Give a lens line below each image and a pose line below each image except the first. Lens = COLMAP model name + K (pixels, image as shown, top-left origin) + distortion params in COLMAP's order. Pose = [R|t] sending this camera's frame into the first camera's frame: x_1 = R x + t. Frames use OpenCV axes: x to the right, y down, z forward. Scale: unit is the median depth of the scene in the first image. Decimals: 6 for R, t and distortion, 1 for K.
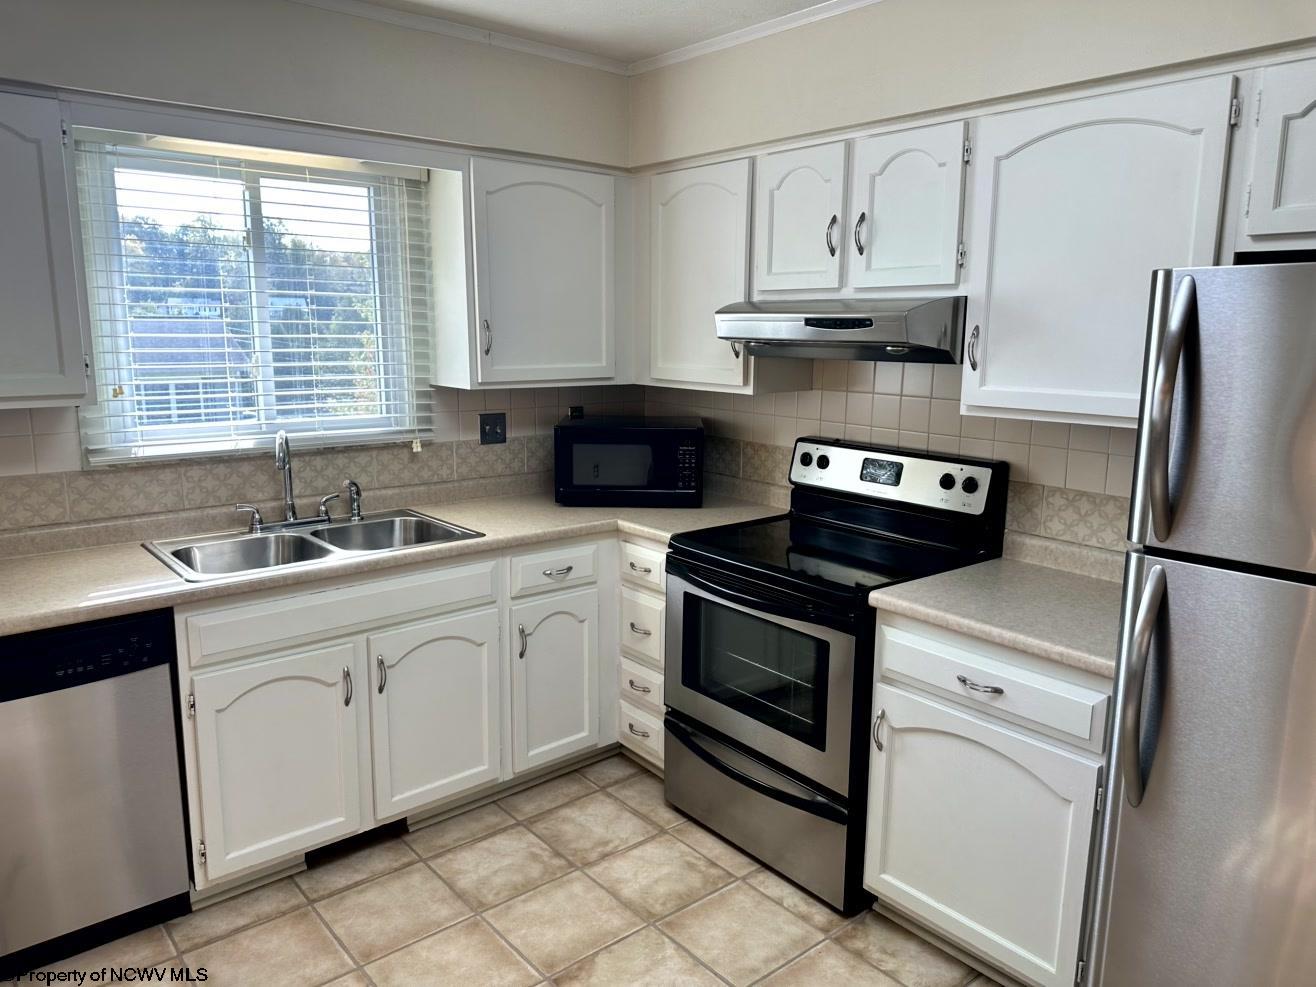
lens RADIAL K [[920.8, 0, 661.5], [0, 920.8, 489.7], [0, 0, 1]] dist [0.066223, -0.088546]
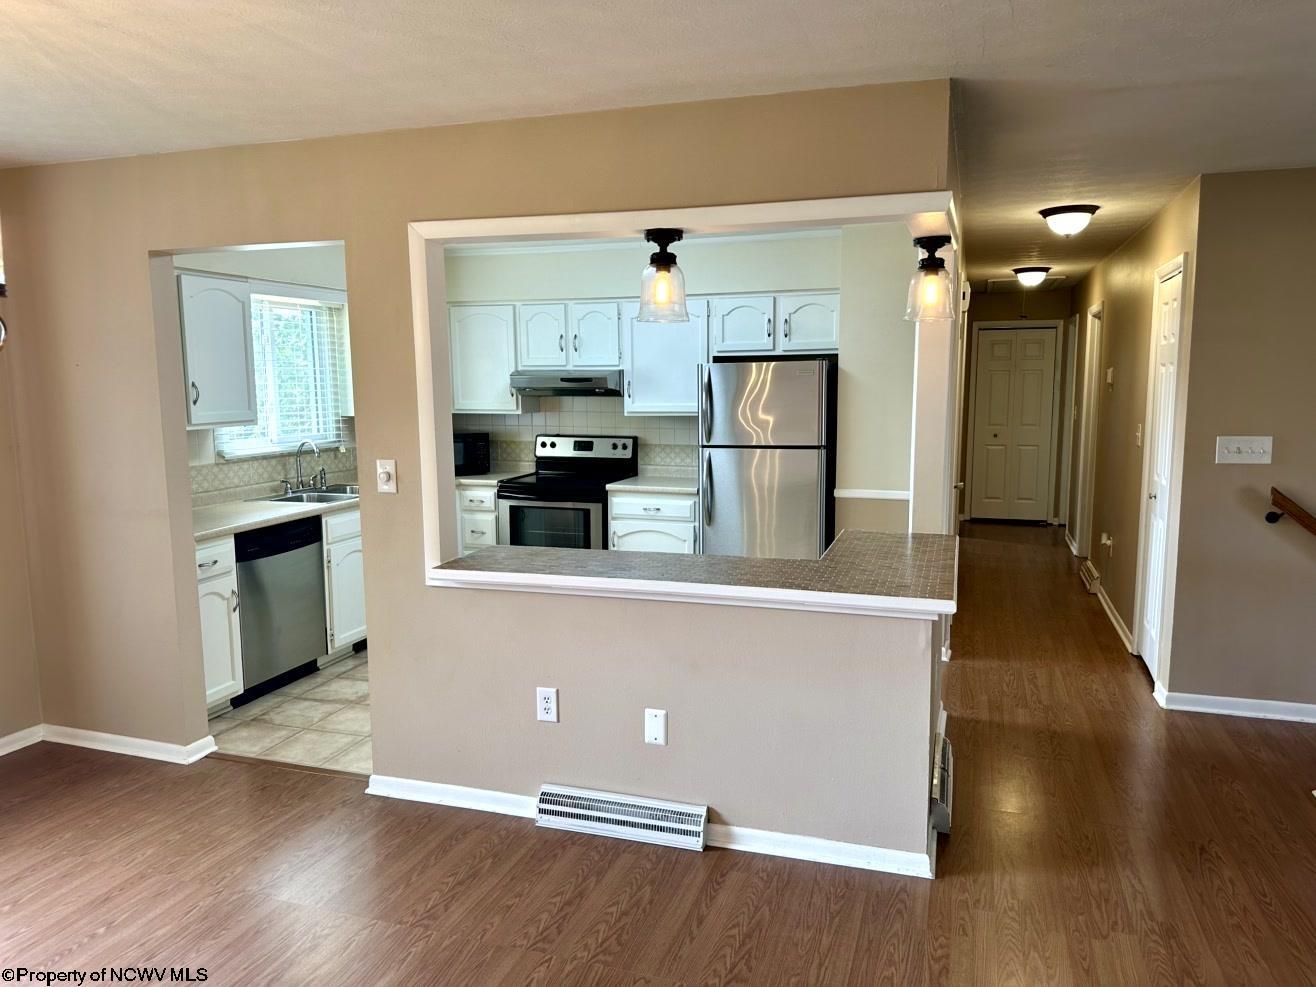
lens RADIAL K [[920.8, 0, 666.4], [0, 920.8, 489.8], [0, 0, 1]] dist [0.066223, -0.088546]
pose [[0.848780, -0.078475, 0.522890, -0.824217], [0.109738, 0.993537, -0.029022, 0.186455], [-0.517233, 0.082014, 0.851906, -1.070657]]
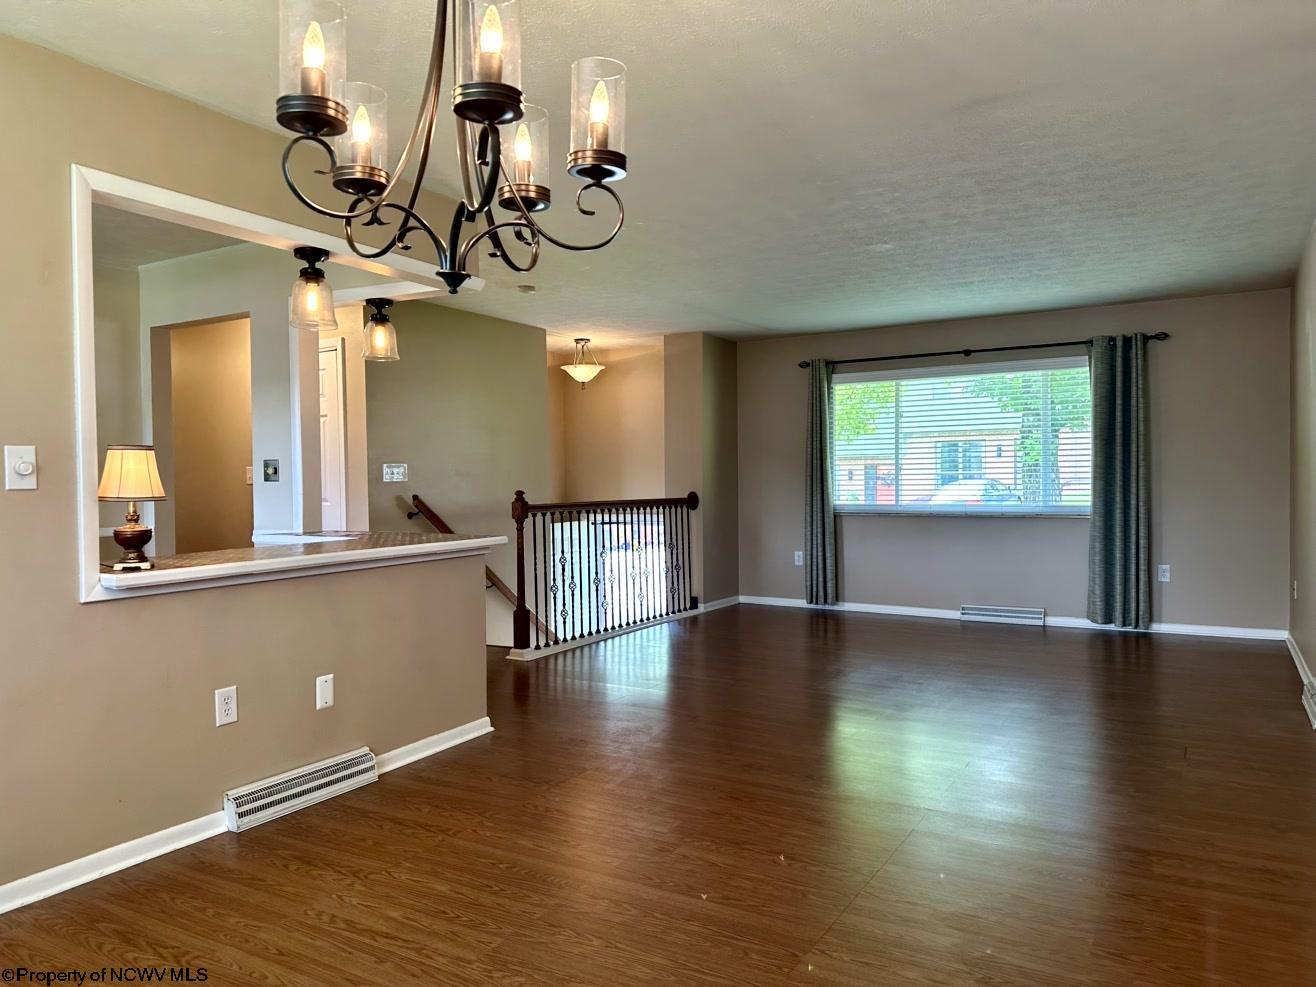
lens RADIAL K [[920.8, 0, 657.6], [0, 920.8, 486.0], [0, 0, 1]] dist [0.066223, -0.088546]
pose [[-0.333324, -0.013917, 0.942709, -1.630065], [0.179426, 0.980681, 0.077919, 0.151304], [-0.925581, 0.195119, -0.324388, -0.085714]]
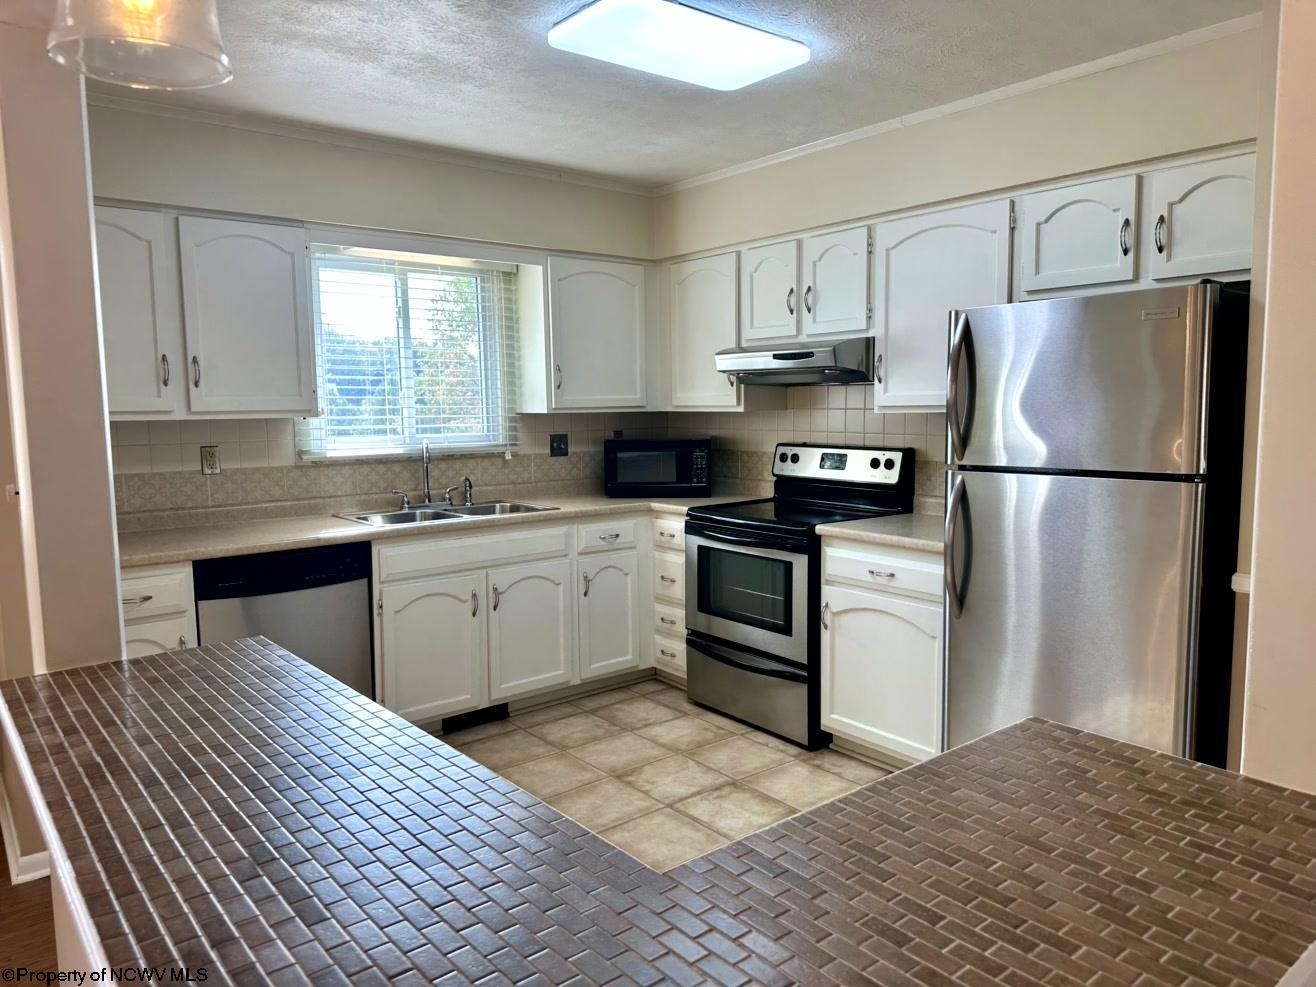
lens RADIAL K [[920.8, 0, 669.2], [0, 920.8, 494.6], [0, 0, 1]] dist [0.066223, -0.088546]
pose [[0.999660, -0.019254, -0.017599, 0.006663], [0.017816, 0.996757, -0.078469, 0.151964], [0.019053, 0.078129, 0.996761, -0.471722]]
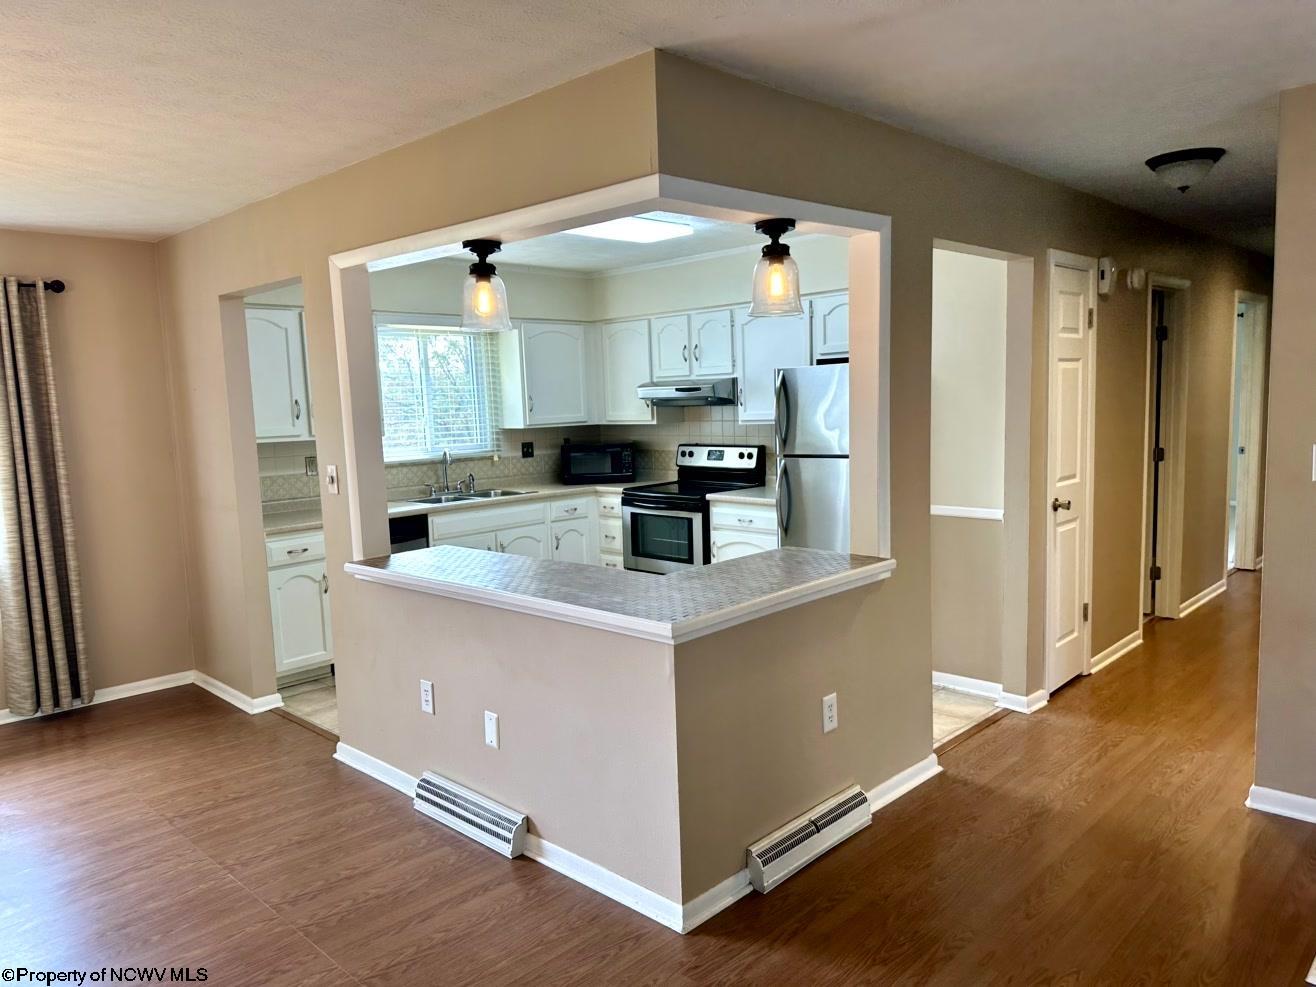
lens RADIAL K [[920.8, 0, 676.6], [0, 920.8, 500.3], [0, 0, 1]] dist [0.066223, -0.088546]
pose [[0.992793, -0.054666, 0.106645, -0.106000], [0.062088, 0.995782, -0.067559, 0.251429], [-0.102502, 0.073693, 0.991999, -1.279409]]
